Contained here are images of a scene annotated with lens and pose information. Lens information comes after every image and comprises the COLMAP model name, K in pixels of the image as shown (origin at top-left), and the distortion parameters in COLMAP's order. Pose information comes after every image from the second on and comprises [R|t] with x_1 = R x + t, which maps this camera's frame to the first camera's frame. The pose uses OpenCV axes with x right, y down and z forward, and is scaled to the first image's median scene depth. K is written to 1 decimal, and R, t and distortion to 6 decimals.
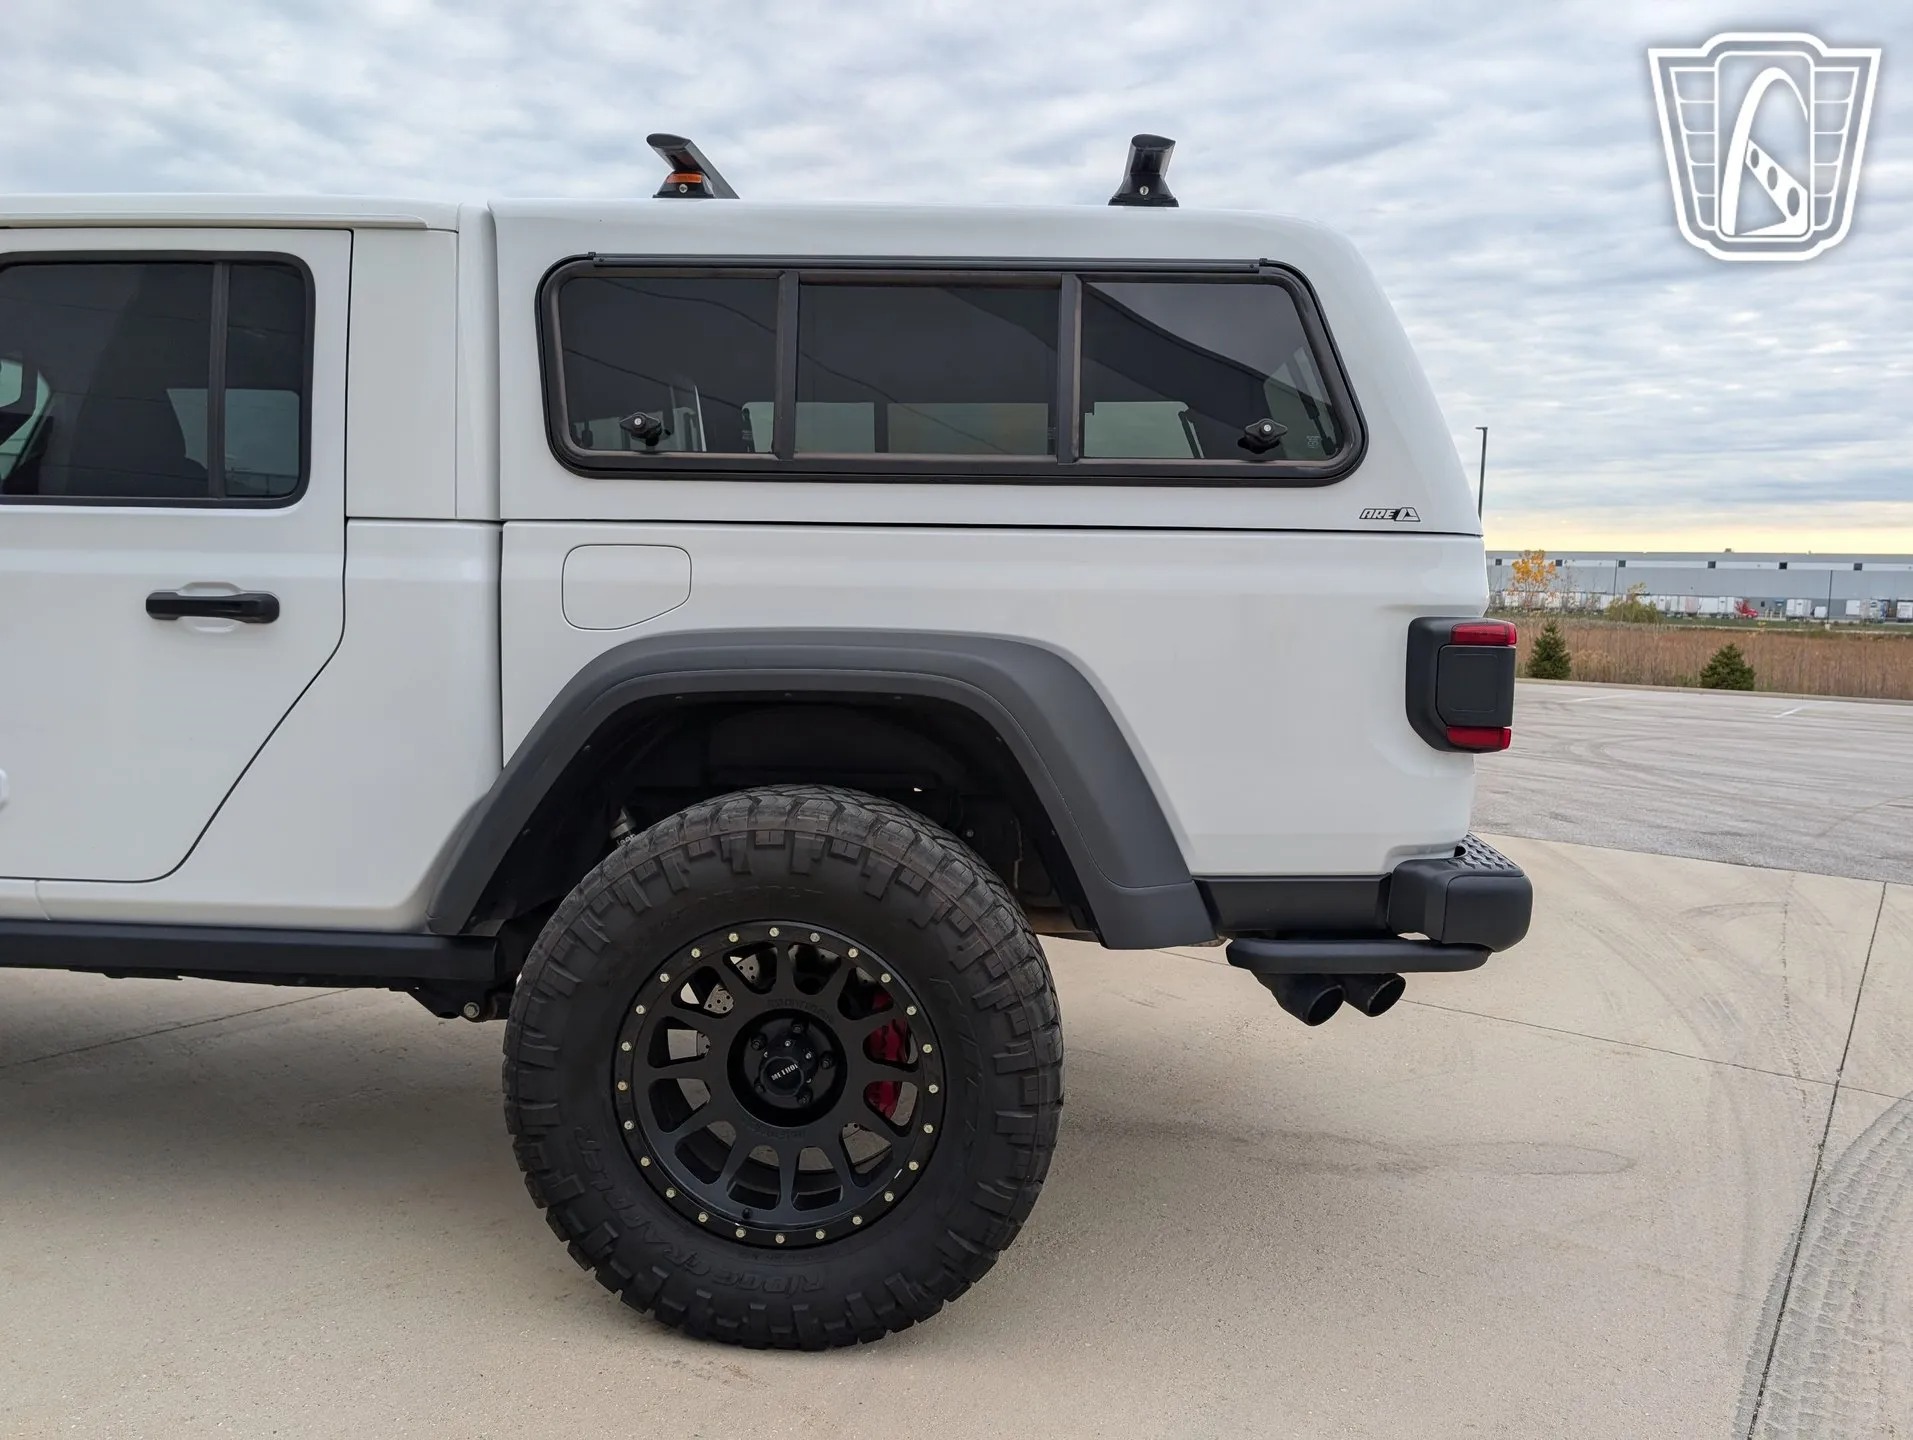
lens RADIAL K [[1379.8, 0, 950.8], [0, 1379.8, 744.4], [0, 0, 1]] dist [0.018547, -0.010754]
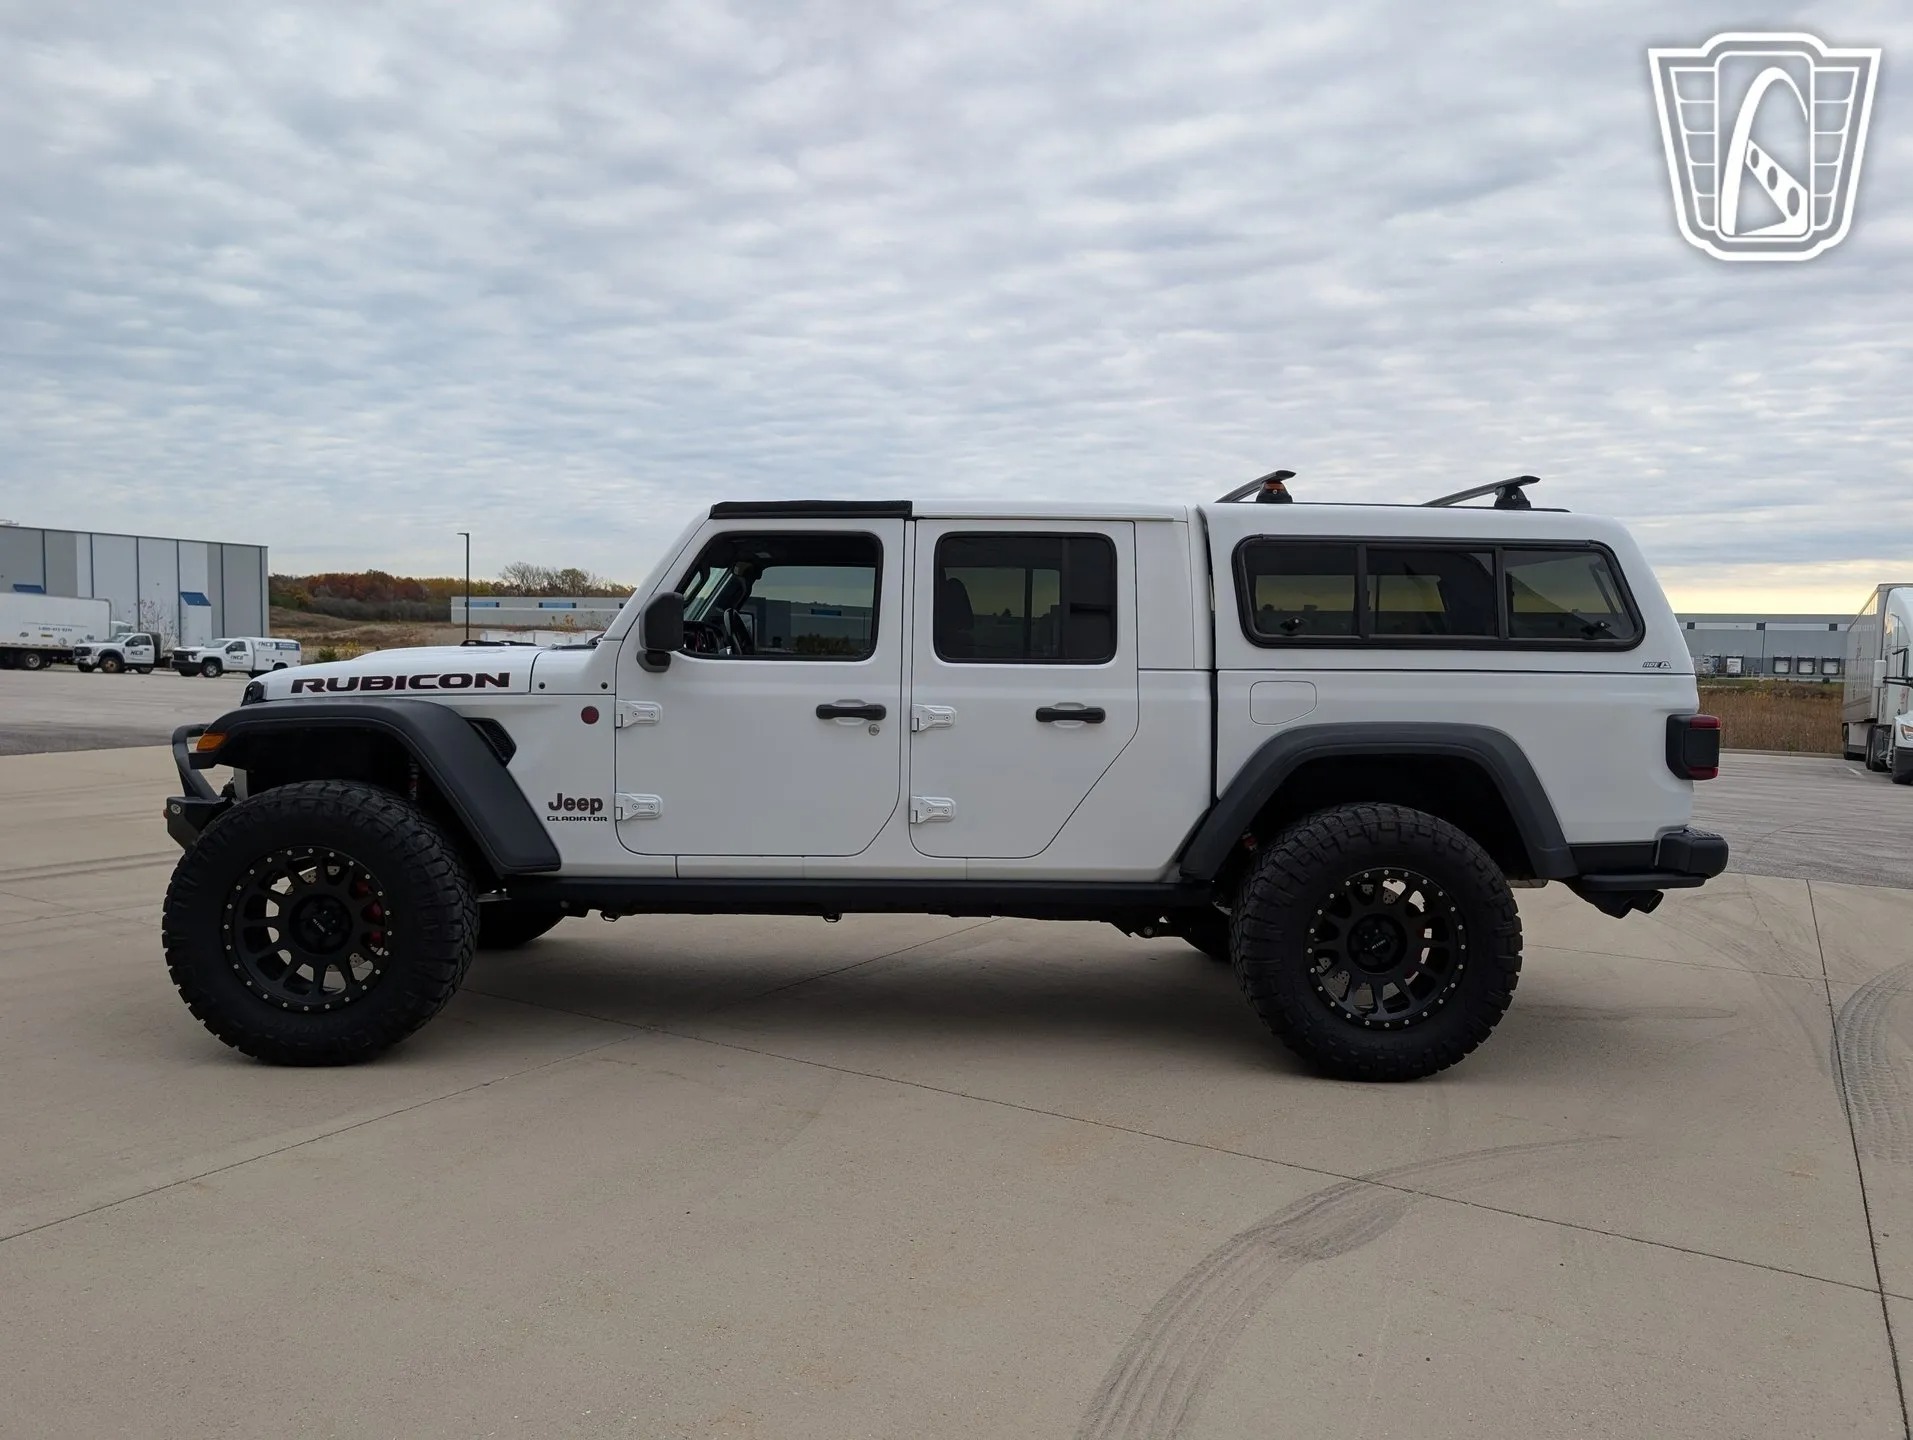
lens RADIAL K [[1382.7, 0, 955.3], [0, 1382.7, 759.3], [0, 0, 1]] dist [0.018025, -0.013387]
pose [[0.995646, -0.012740, 0.092338, -0.871210], [0.015724, 0.999375, -0.031656, 0.021601], [-0.091877, 0.032970, 0.995224, -0.908214]]
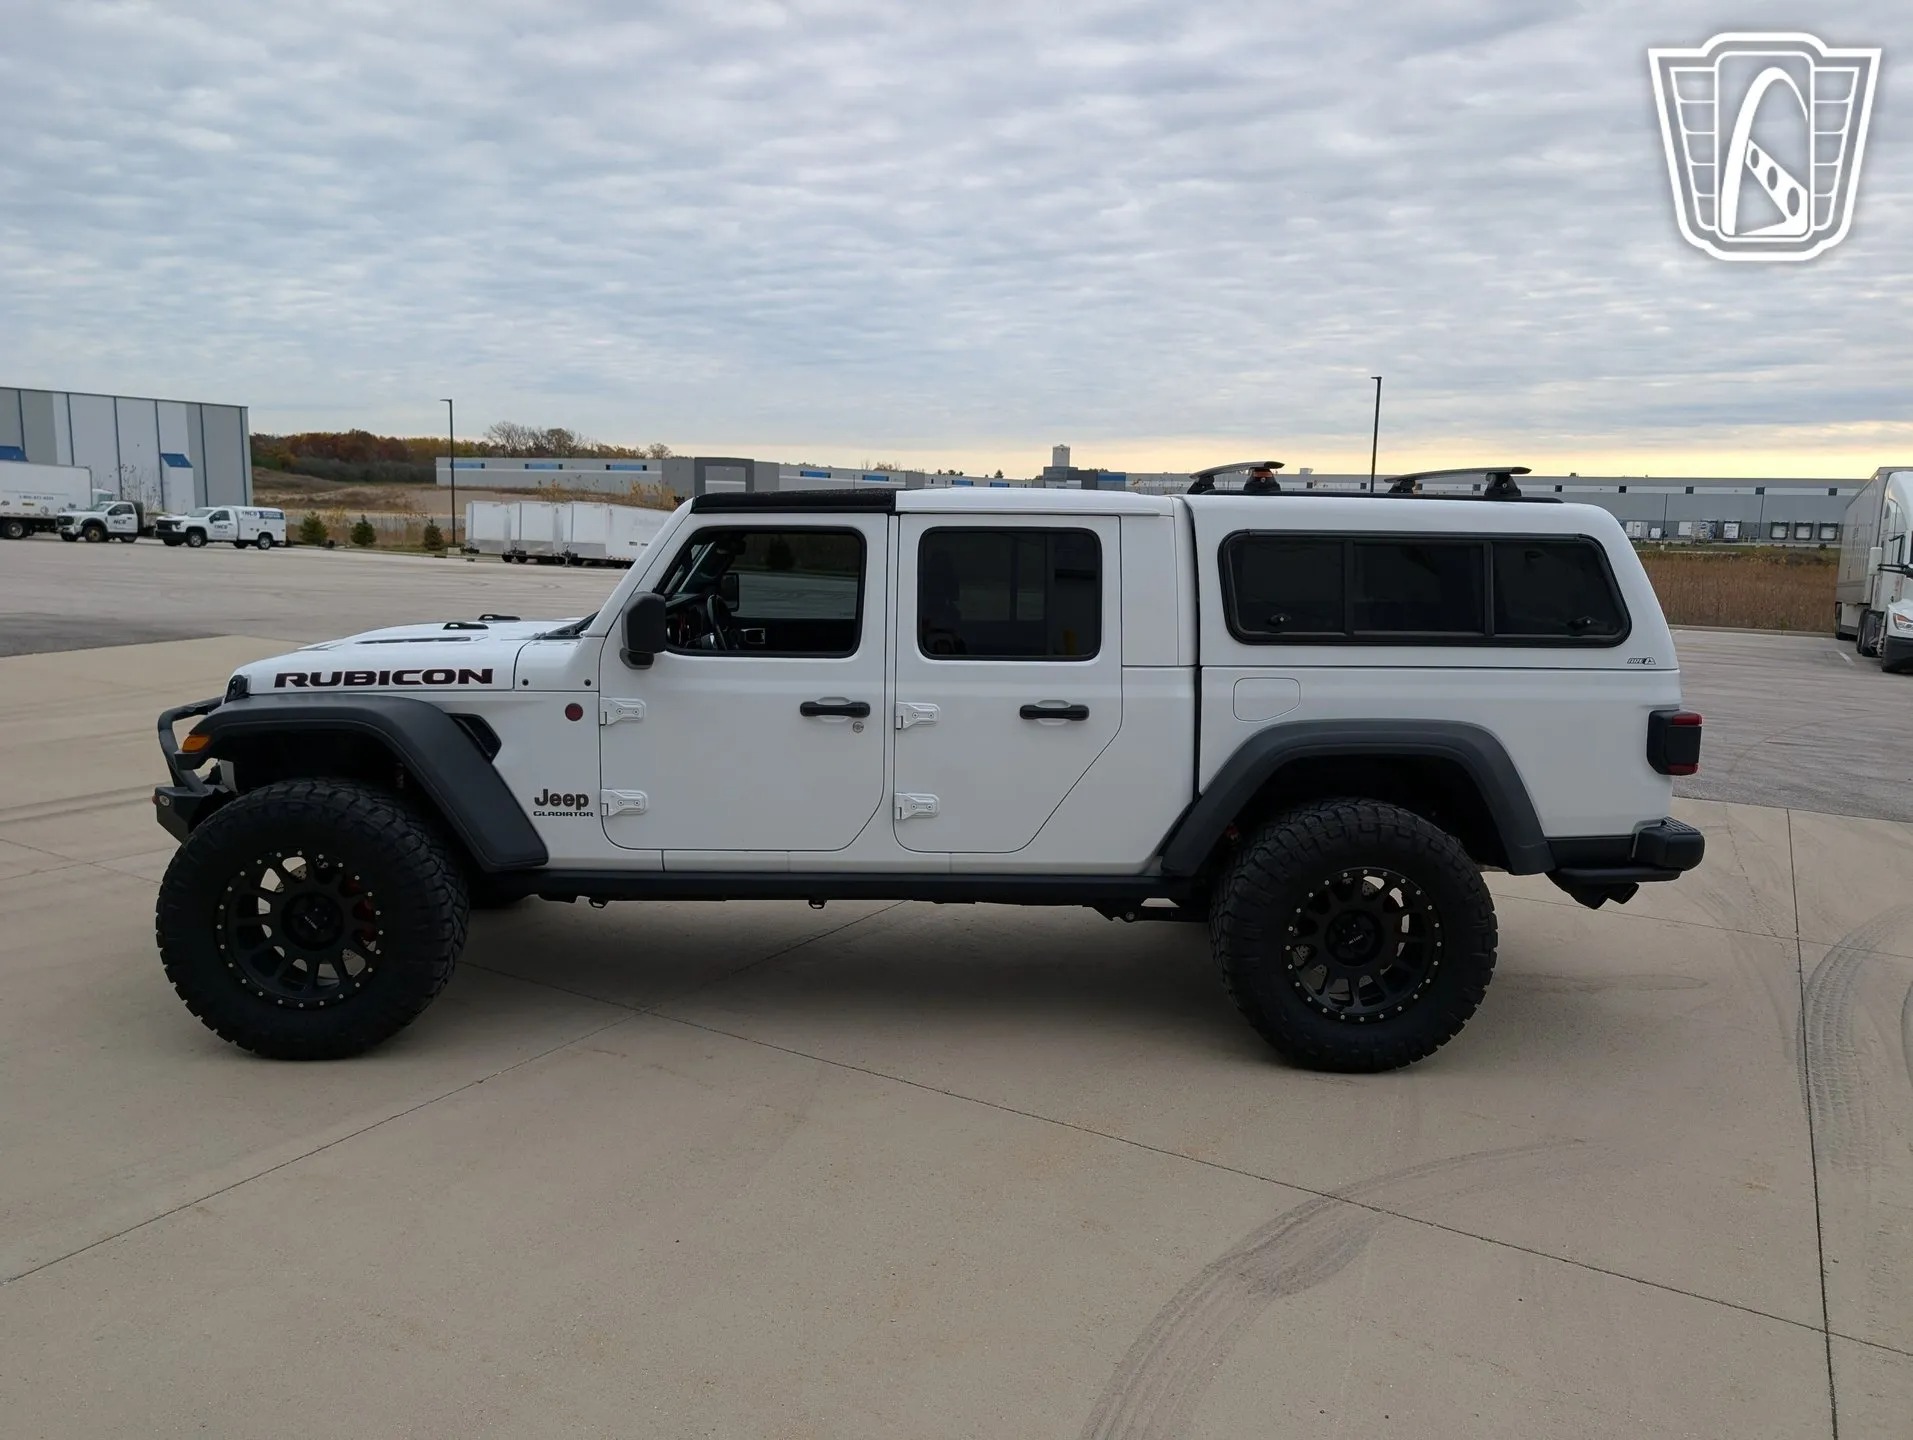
lens RADIAL K [[1382.7, 0, 949.4], [0, 1382.7, 732.3], [0, 0, 1]] dist [0.018025, -0.013387]
pose [[0.995513, -0.018775, 0.092747, -0.857857], [0.014268, 0.998696, 0.049016, -0.168192], [-0.093546, -0.047473, 0.994483, -0.913836]]
